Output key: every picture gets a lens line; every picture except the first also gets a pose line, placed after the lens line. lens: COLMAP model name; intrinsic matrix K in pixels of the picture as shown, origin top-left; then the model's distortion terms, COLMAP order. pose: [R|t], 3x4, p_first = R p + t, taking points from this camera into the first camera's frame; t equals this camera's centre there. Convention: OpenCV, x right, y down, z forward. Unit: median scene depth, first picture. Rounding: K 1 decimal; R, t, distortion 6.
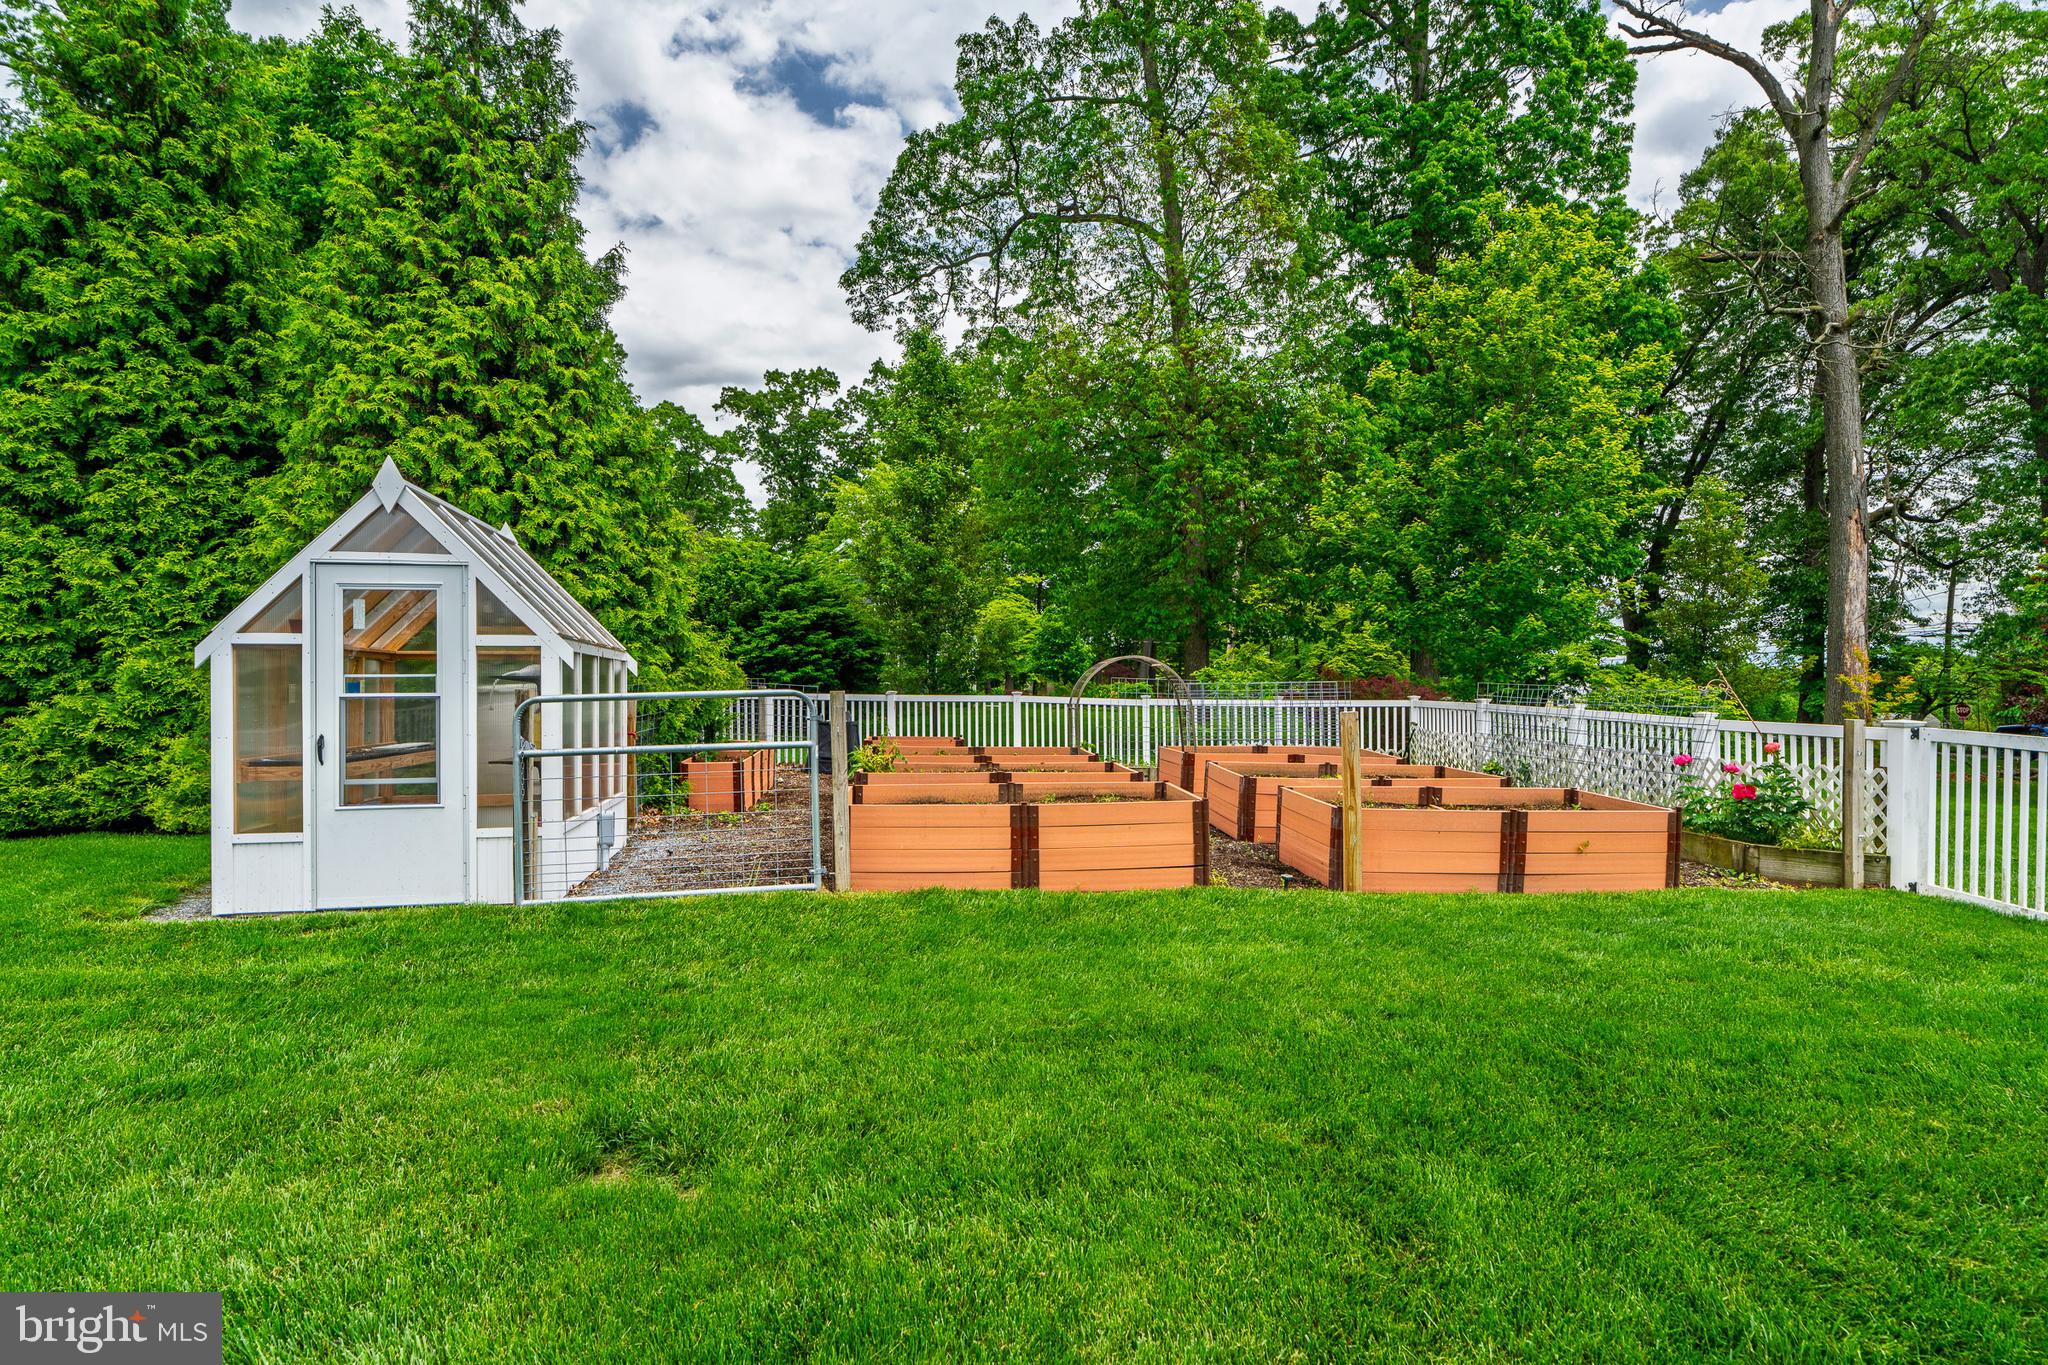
lens RADIAL K [[1071.5, 0, 1024.0], [0, 1071.5, 682.5], [0, 0, 1]] dist [0.000964, 0.000103]
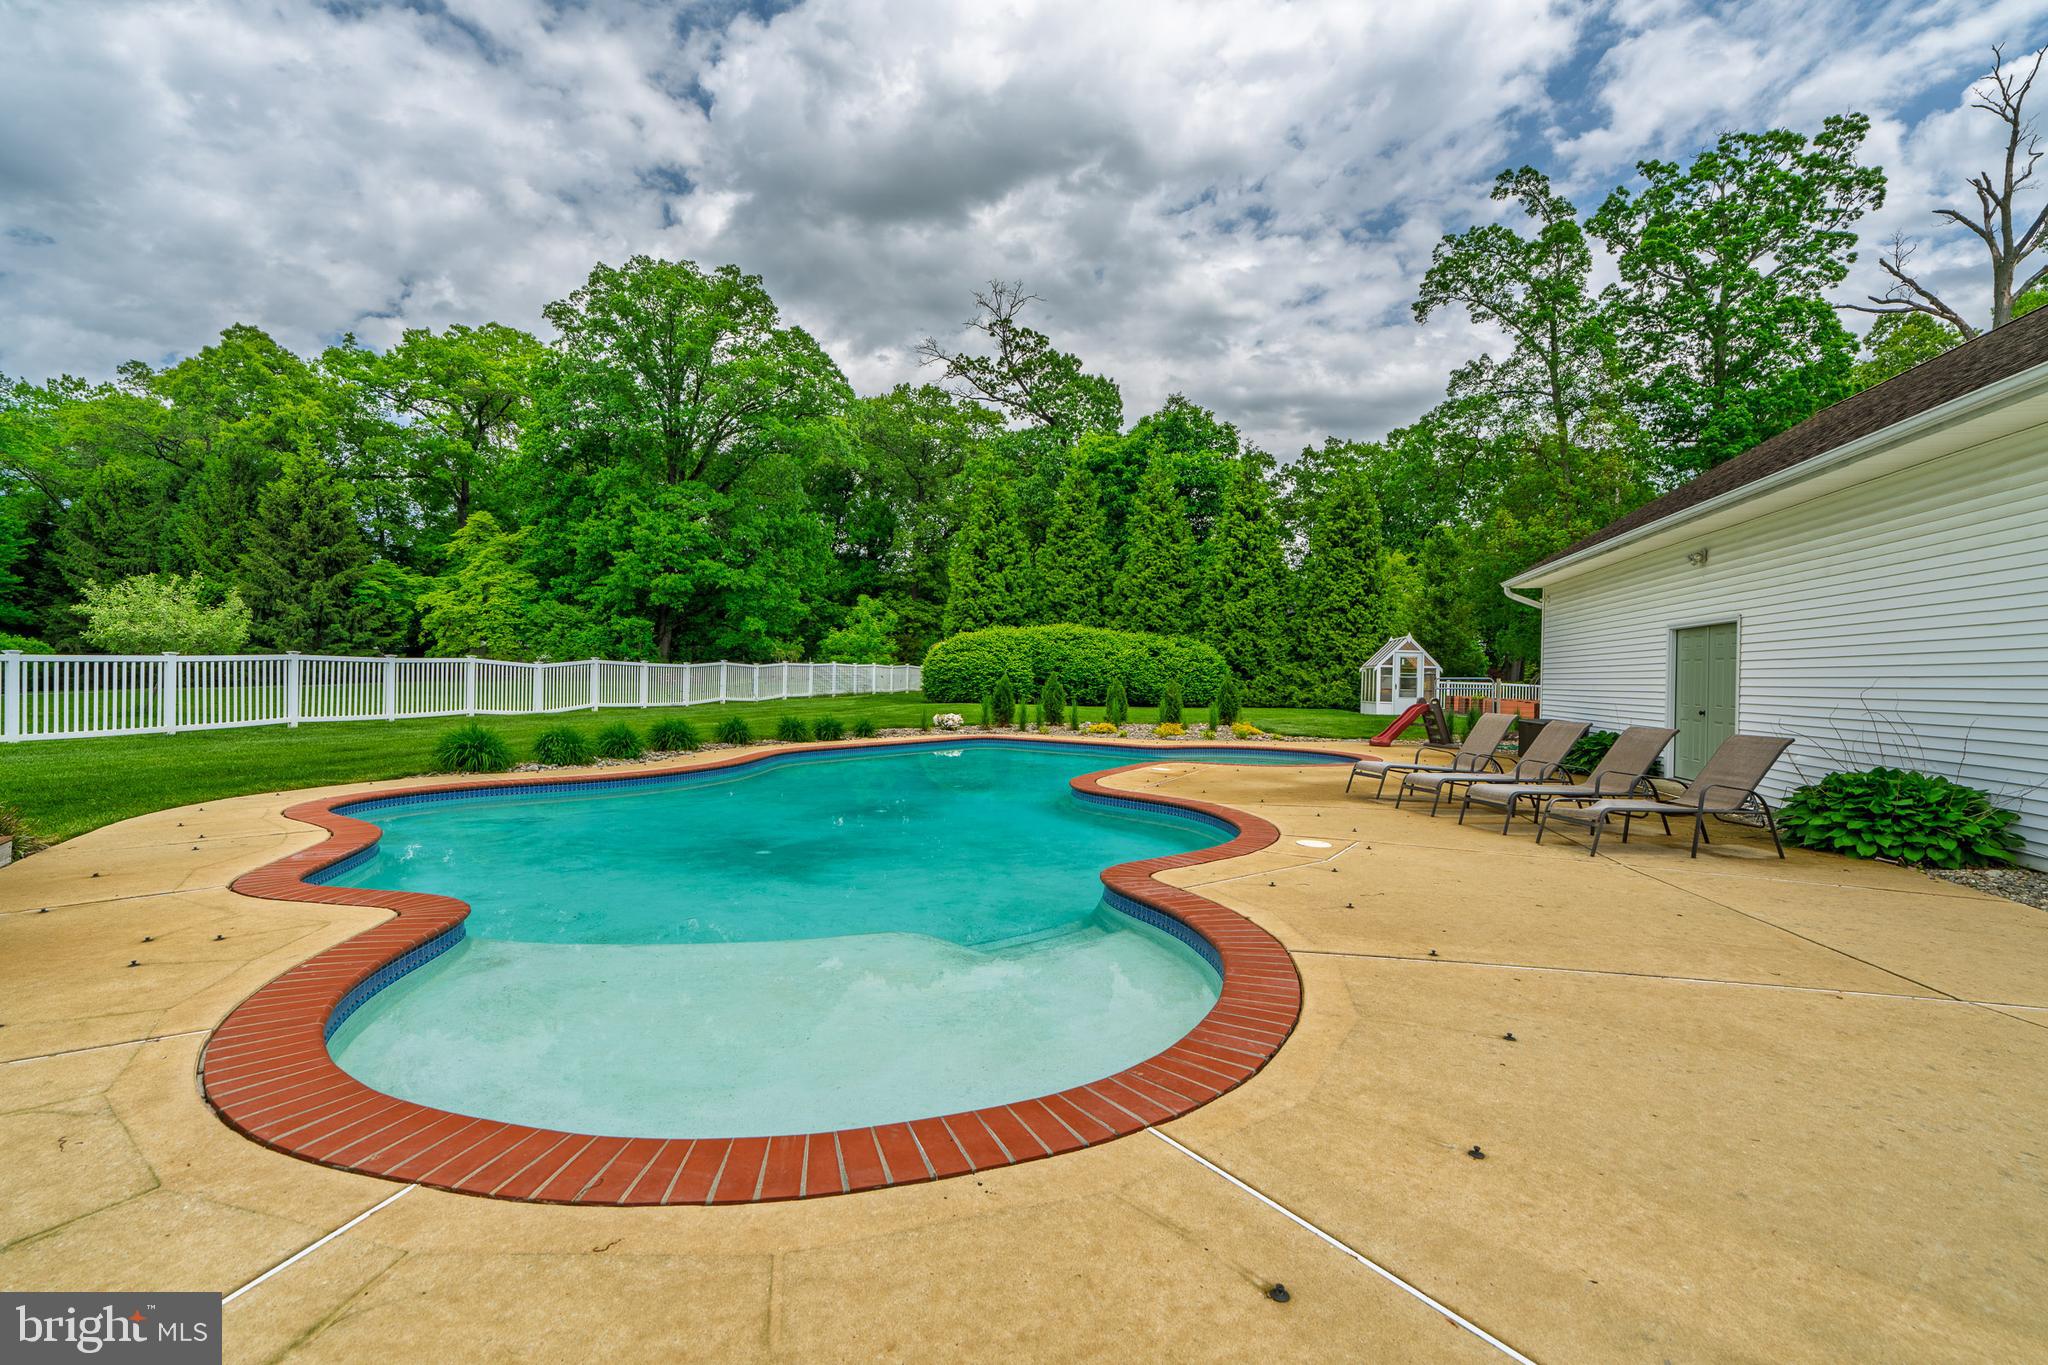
lens RADIAL K [[915.2, 0, 1024.0], [0, 915.2, 682.5], [0, 0, 1]] dist [0.001530, 0.000228]
pose [[0.933771, 0.028571, -0.356728, -0.469874], [-0.025761, 0.999588, 0.012625, 0.019612], [0.356942, -0.002599, 0.934123, -2.484012]]
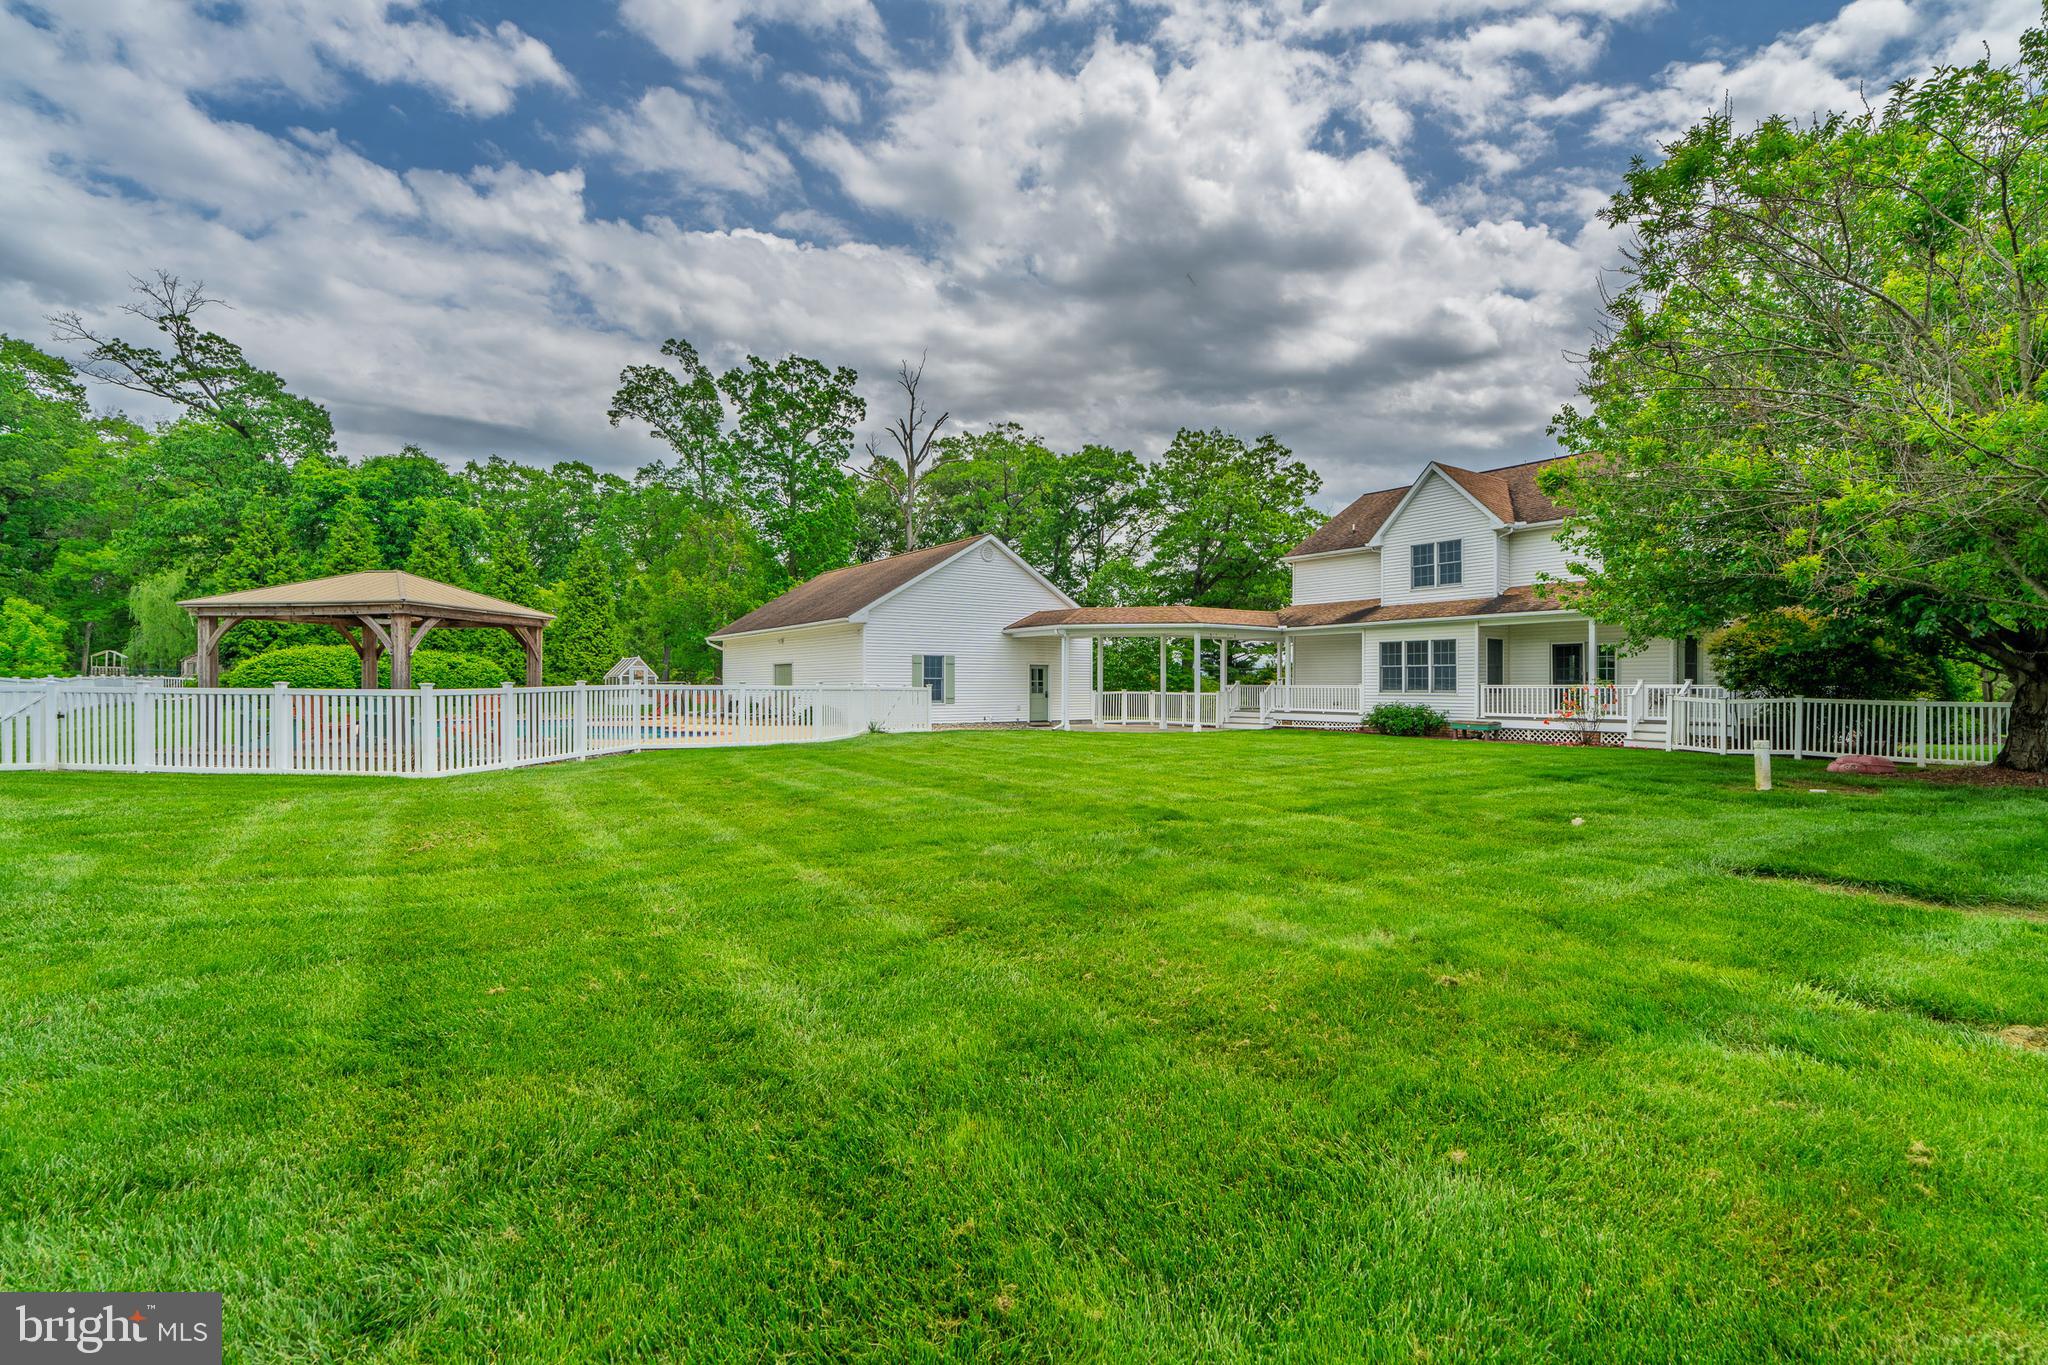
lens RADIAL K [[915.2, 0, 1024.0], [0, 915.2, 682.5], [0, 0, 1]] dist [0.001530, 0.000228]
pose [[0.867211, 0.012343, 0.497787, -1.002319], [-0.010215, 0.999923, -0.006997, 0.023728], [-0.497835, 0.000983, 0.867271, -4.517854]]
